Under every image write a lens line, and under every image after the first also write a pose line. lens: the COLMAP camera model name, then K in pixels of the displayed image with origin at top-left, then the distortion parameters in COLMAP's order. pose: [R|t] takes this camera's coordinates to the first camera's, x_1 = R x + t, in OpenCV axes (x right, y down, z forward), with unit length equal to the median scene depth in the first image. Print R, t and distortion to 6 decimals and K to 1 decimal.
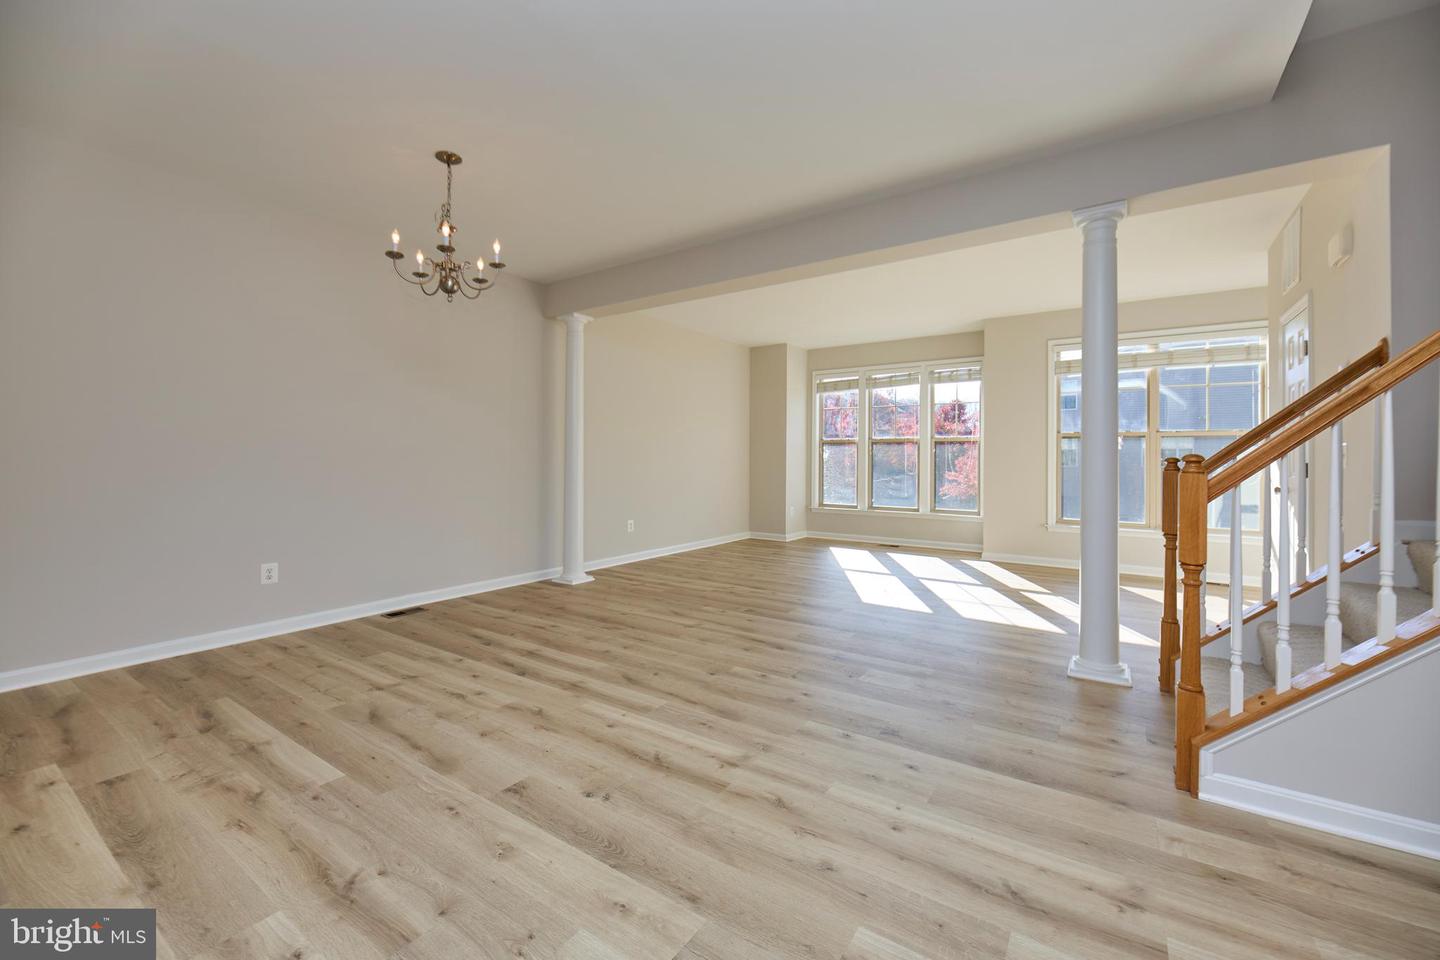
lens RADIAL K [[617.2, 0, 725.1], [0, 617.2, 461.1], [0, 0, 1]] dist [-0.008790, 0.000163]
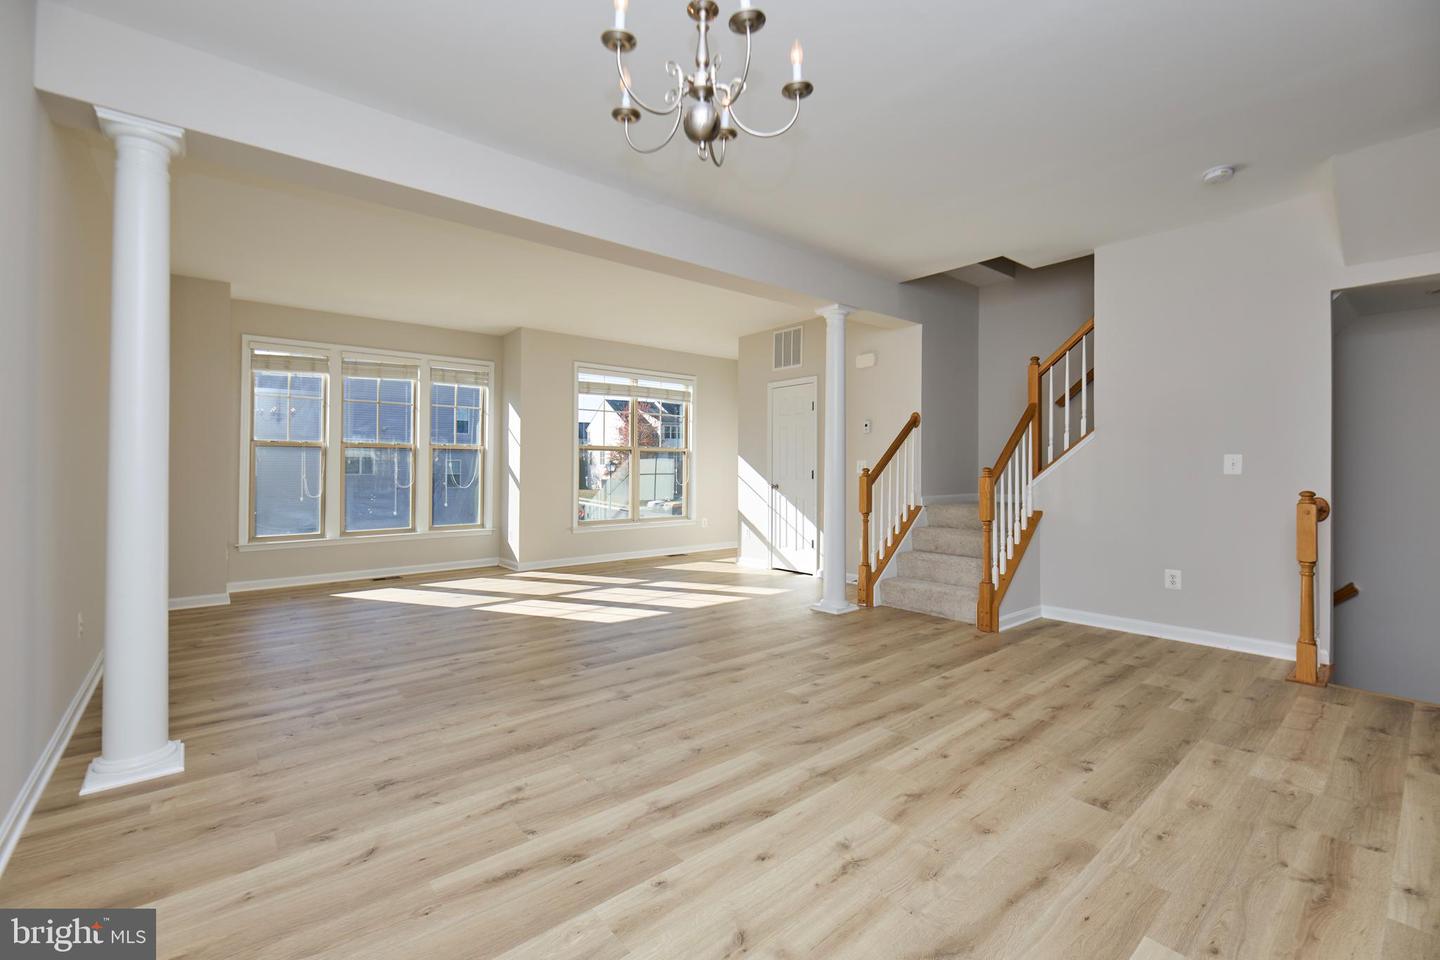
lens RADIAL K [[617.2, 0, 725.1], [0, 617.2, 461.1], [0, 0, 1]] dist [-0.008790, 0.000163]
pose [[0.250016, 0.001203, 0.968241, -1.299661], [0.003729, 0.999991, -0.002205, -0.032003], [-0.968235, 0.004162, 0.250009, 1.179662]]
